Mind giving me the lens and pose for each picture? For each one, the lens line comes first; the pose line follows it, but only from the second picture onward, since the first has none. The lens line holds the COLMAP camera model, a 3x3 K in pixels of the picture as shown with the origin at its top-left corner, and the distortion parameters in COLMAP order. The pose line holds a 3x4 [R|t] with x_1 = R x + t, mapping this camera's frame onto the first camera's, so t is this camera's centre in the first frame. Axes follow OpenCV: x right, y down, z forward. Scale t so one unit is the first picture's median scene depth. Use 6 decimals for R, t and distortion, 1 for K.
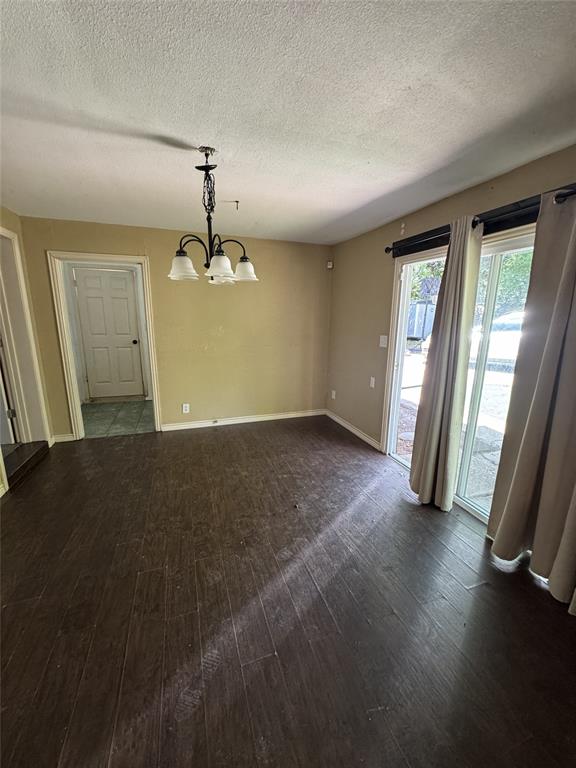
lens RADIAL K [[308.4, 0, 286.2], [0, 308.4, 384.9], [0, 0, 1]] dist [-0.003719, 0.000268]
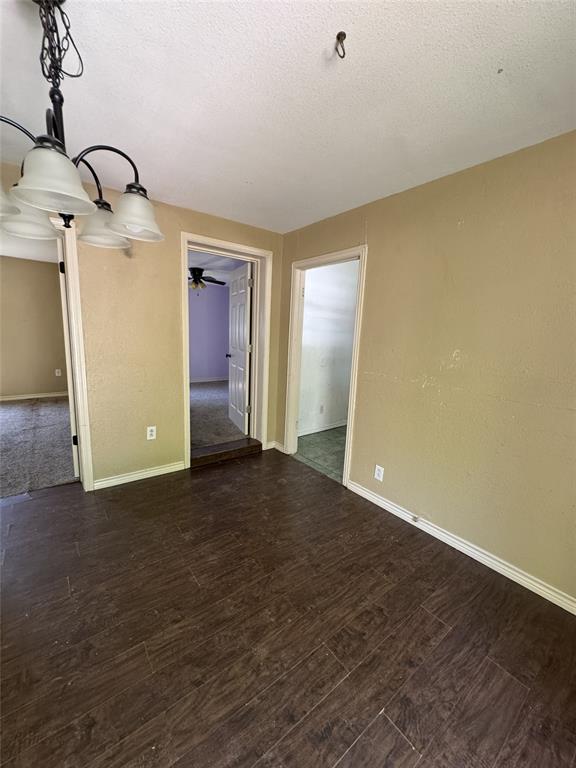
lens RADIAL K [[308.4, 0, 287.0], [0, 308.4, 381.7], [0, 0, 1]] dist [-0.003719, 0.000268]
pose [[0.326287, 0.161203, -0.931424, 0.213640], [-0.247971, 0.965440, 0.080224, -0.133297], [0.912166, 0.204790, 0.354985, 0.684094]]
